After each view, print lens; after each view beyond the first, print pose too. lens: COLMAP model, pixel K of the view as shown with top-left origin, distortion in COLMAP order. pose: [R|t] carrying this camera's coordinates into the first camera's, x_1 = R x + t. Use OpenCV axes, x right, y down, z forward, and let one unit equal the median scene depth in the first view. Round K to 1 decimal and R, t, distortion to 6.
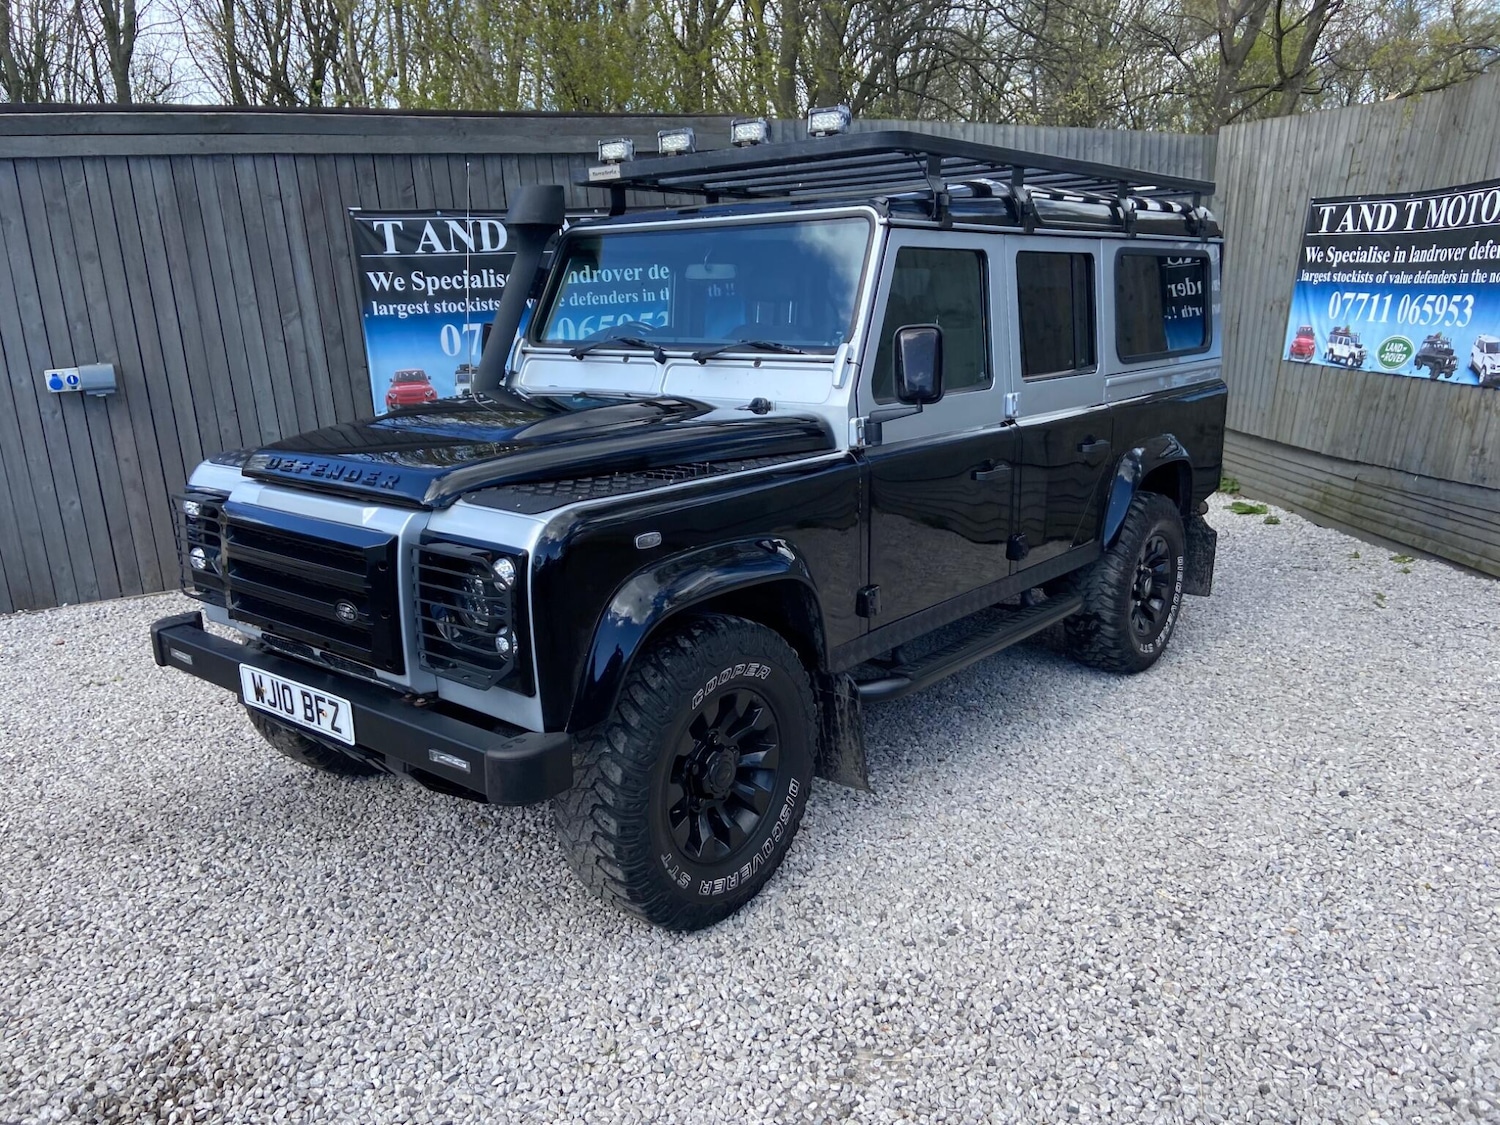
lens RADIAL K [[1120.9, 0, 732.6], [0, 1120.9, 549.4], [0, 0, 1]] dist [0.126582, -0.163409]
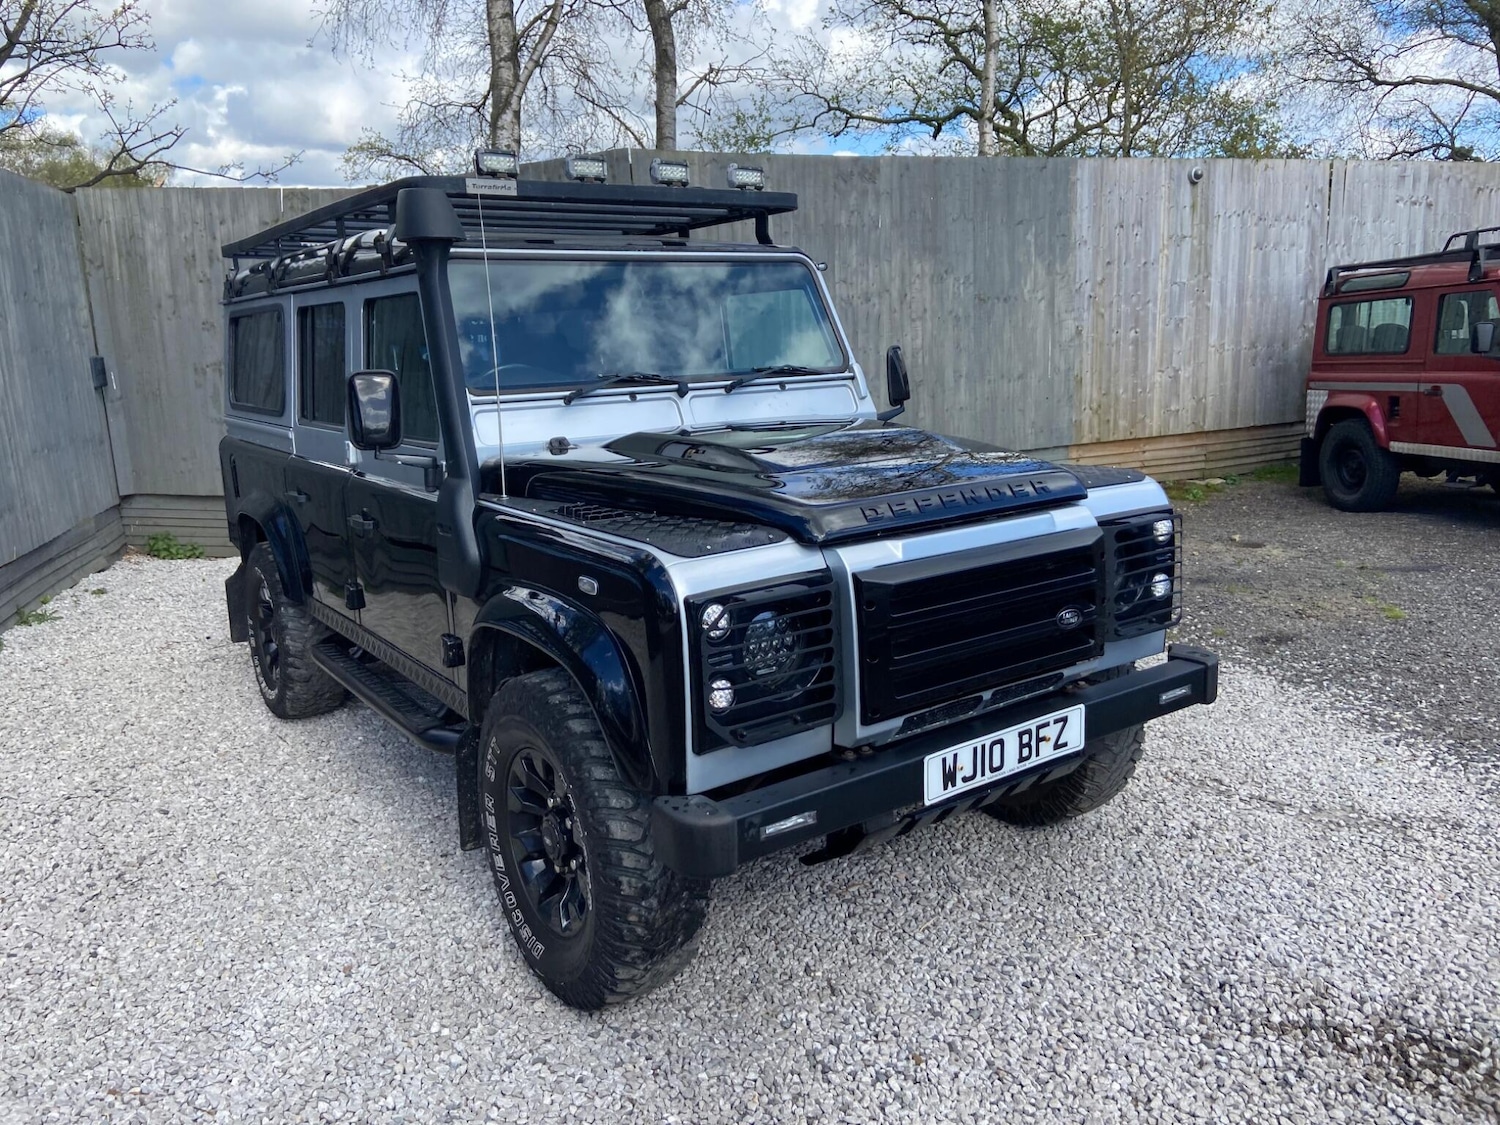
lens RADIAL K [[1123.3, 0, 721.5], [0, 1123.3, 538.5], [0, 0, 1]] dist [0.132939, -0.172547]
pose [[0.266004, -0.164925, 0.949759, -0.898069], [0.243490, 0.964802, 0.099341, -0.123310], [-0.932713, 0.204832, 0.296799, 0.640562]]
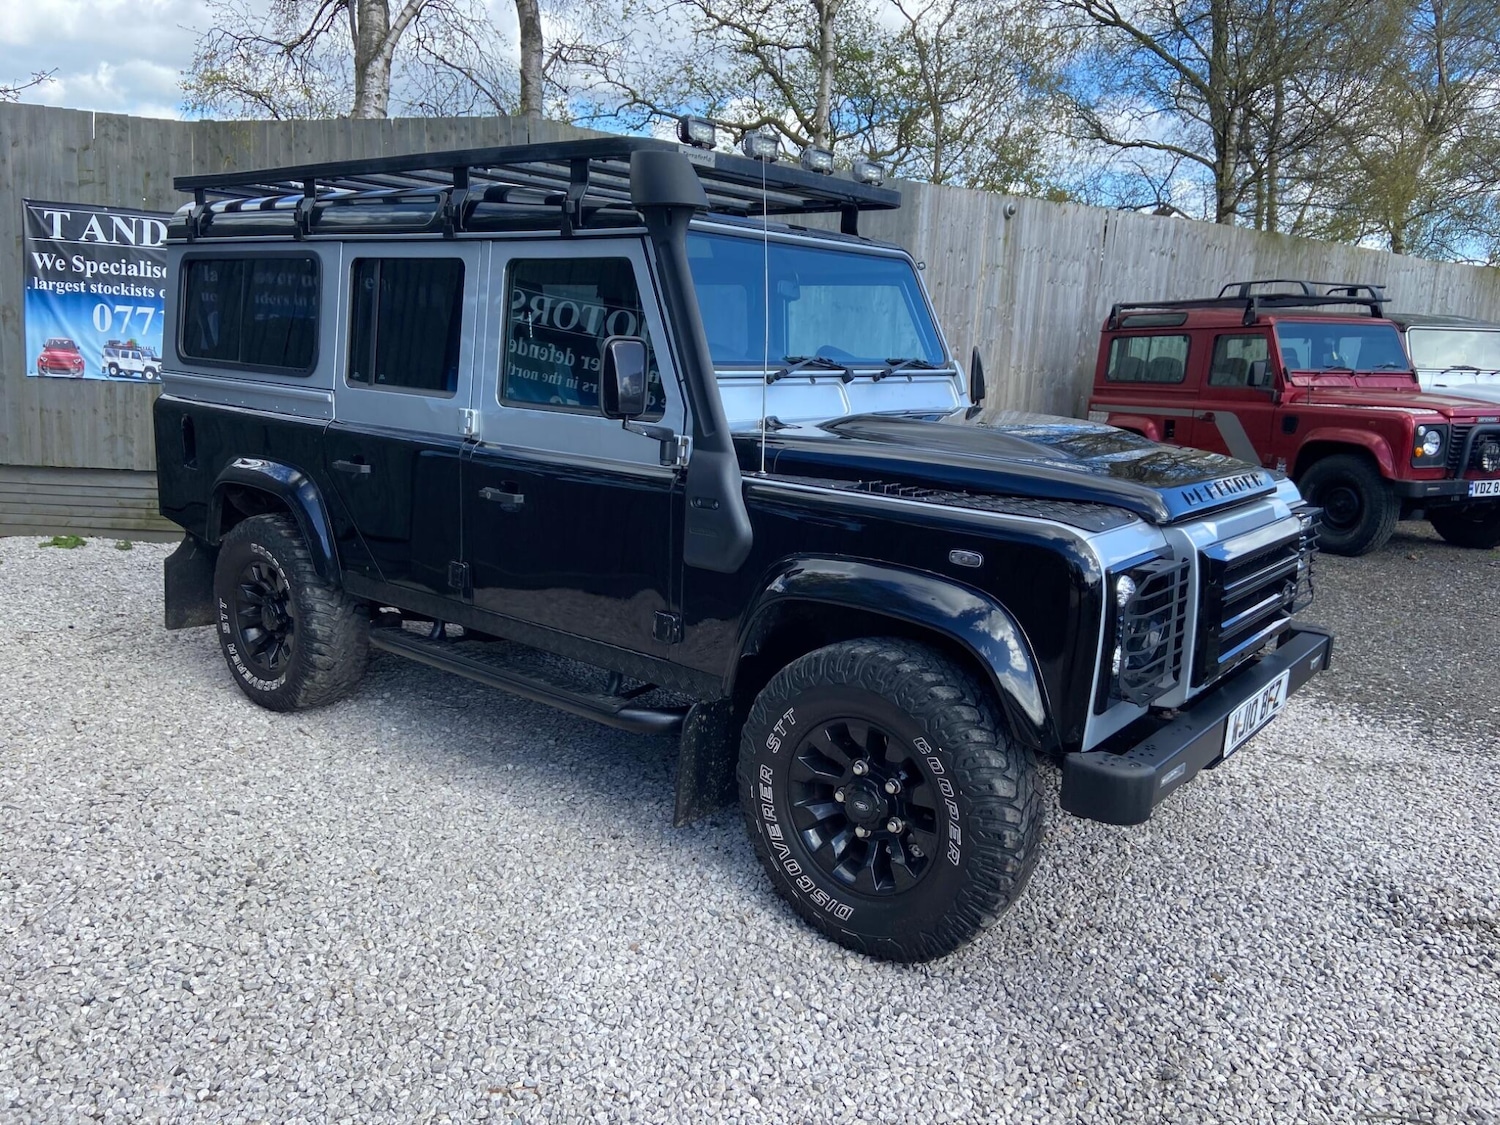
lens RADIAL K [[1130.3, 0, 748.3], [0, 1130.3, 561.3], [0, 0, 1]] dist [0.120868, -0.153183]
pose [[-0.025945, -0.182743, 0.982818, -0.969796], [0.182238, 0.965810, 0.184391, -0.193097], [-0.982912, 0.183891, 0.008244, 1.001480]]
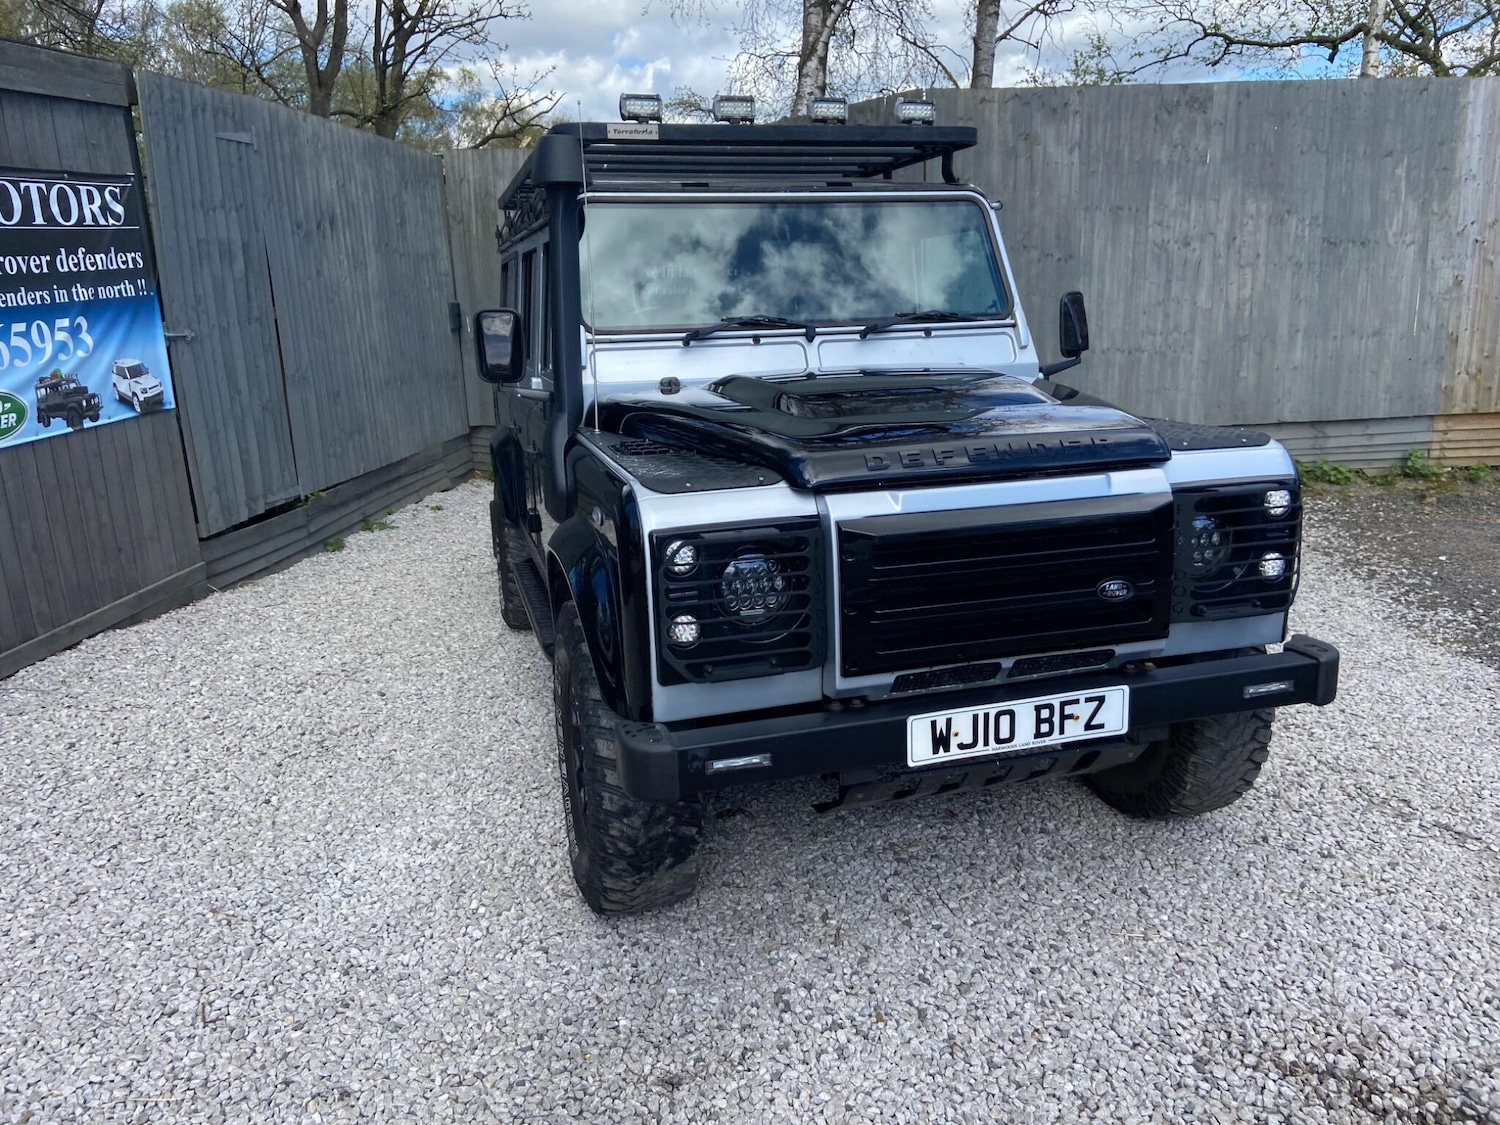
lens RADIAL K [[1121.3, 0, 747.5], [0, 1121.3, 546.5], [0, 0, 1]] dist [0.125454, -0.153188]
pose [[0.551140, -0.176887, 0.815448, -0.819351], [0.200453, 0.976721, 0.076389, -0.071605], [-0.809977, 0.121358, 0.573767, 0.466994]]
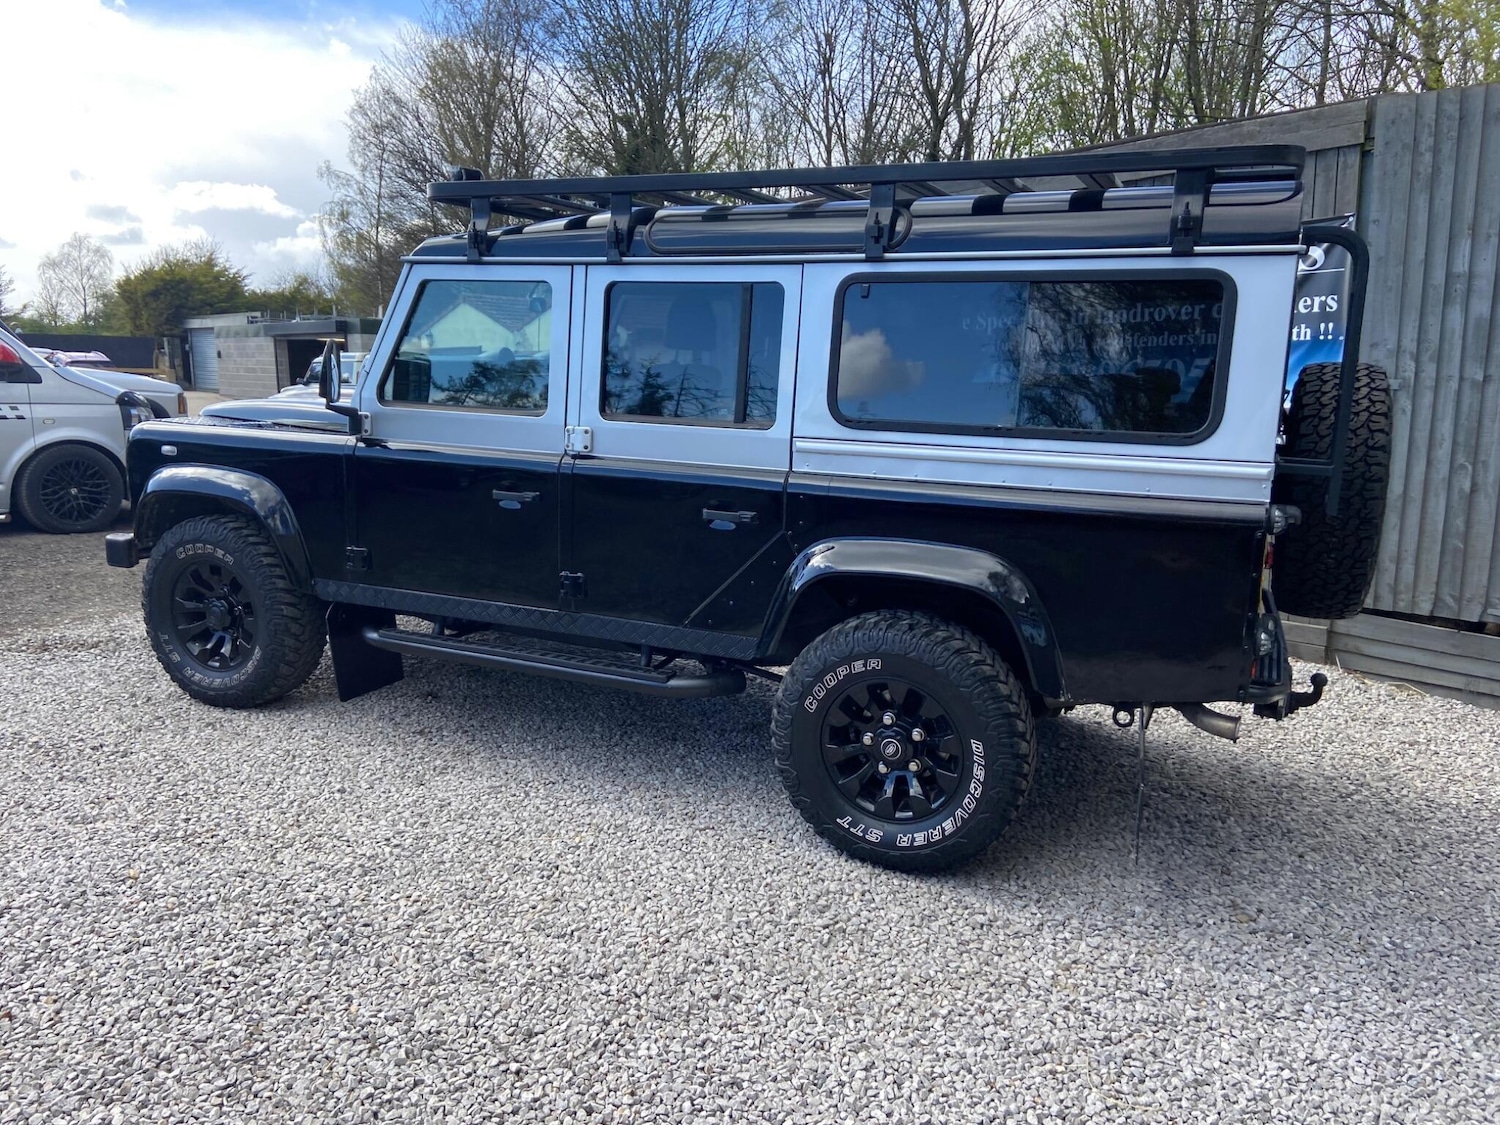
lens RADIAL K [[1126.4, 0, 745.8], [0, 1126.4, 557.6], [0, 0, 1]] dist [0.127055, -0.158215]
pose [[0.277205, 0.202335, -0.939265, 1.183885], [-0.235790, 0.962007, 0.137645, -0.193018], [0.931429, 0.183313, 0.314381, 0.821523]]
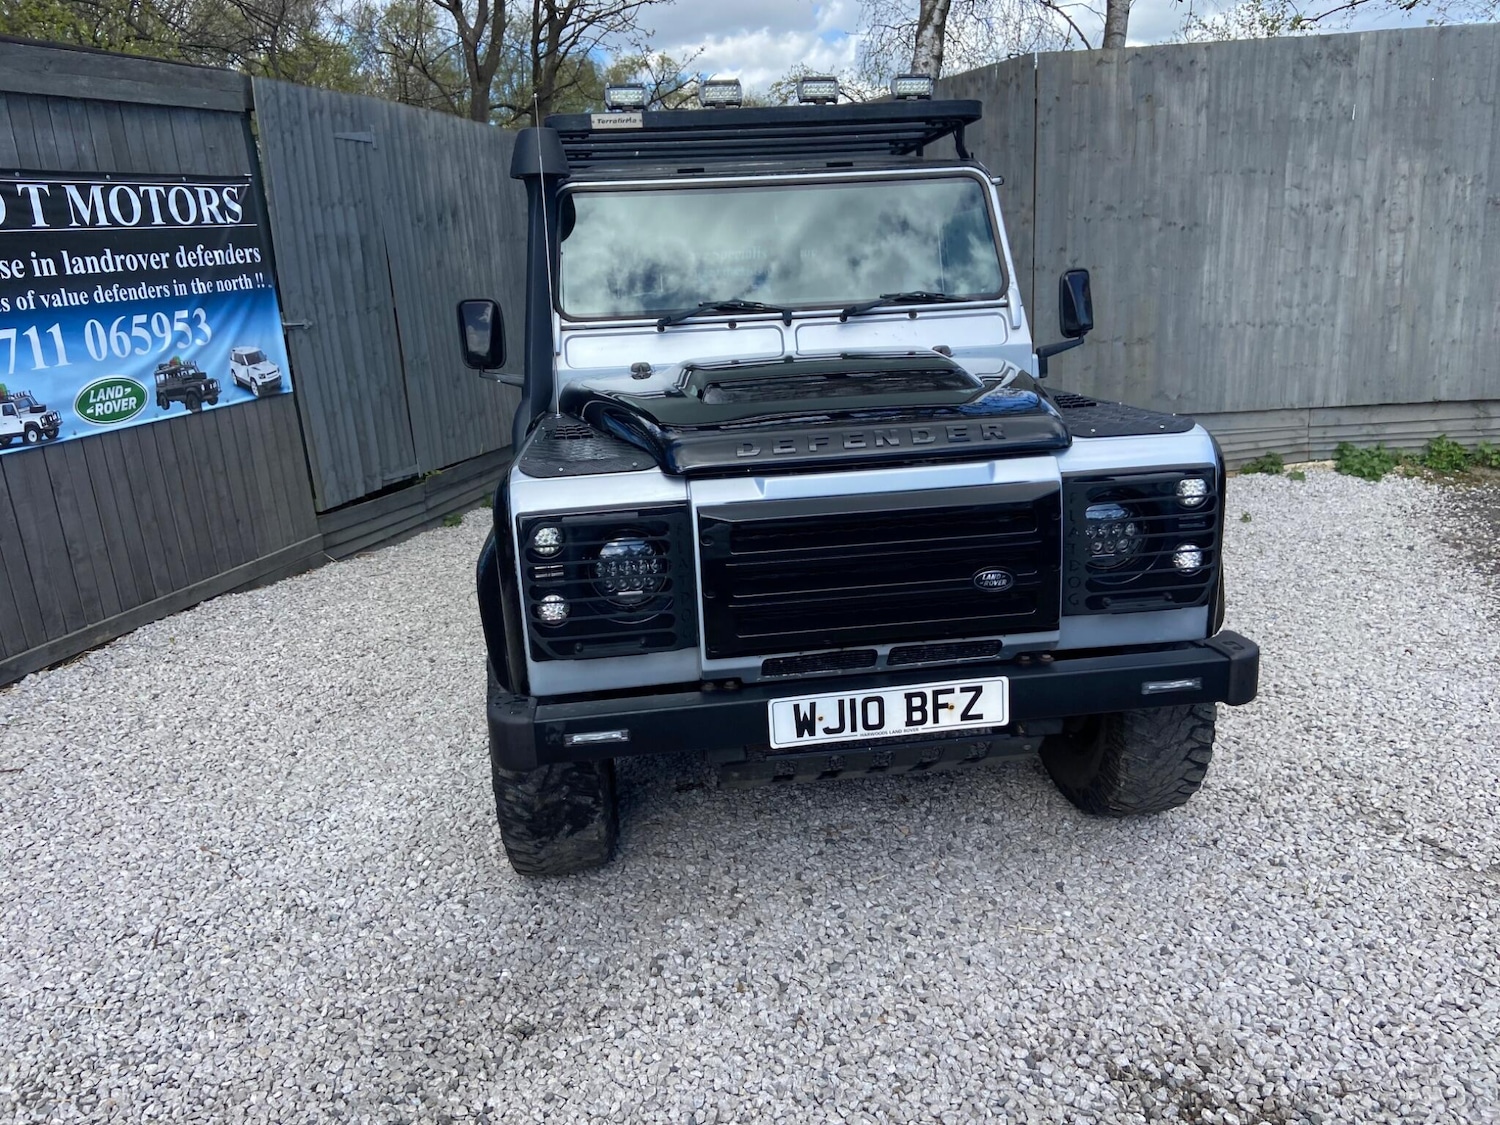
lens RADIAL K [[1123.7, 0, 752.6], [0, 1123.7, 559.0], [0, 0, 1]] dist [0.119047, -0.150330]
pose [[0.680189, -0.187959, 0.708529, -0.726952], [0.194662, 0.978179, 0.072616, -0.041941], [-0.706717, 0.088531, 0.701935, 0.329832]]
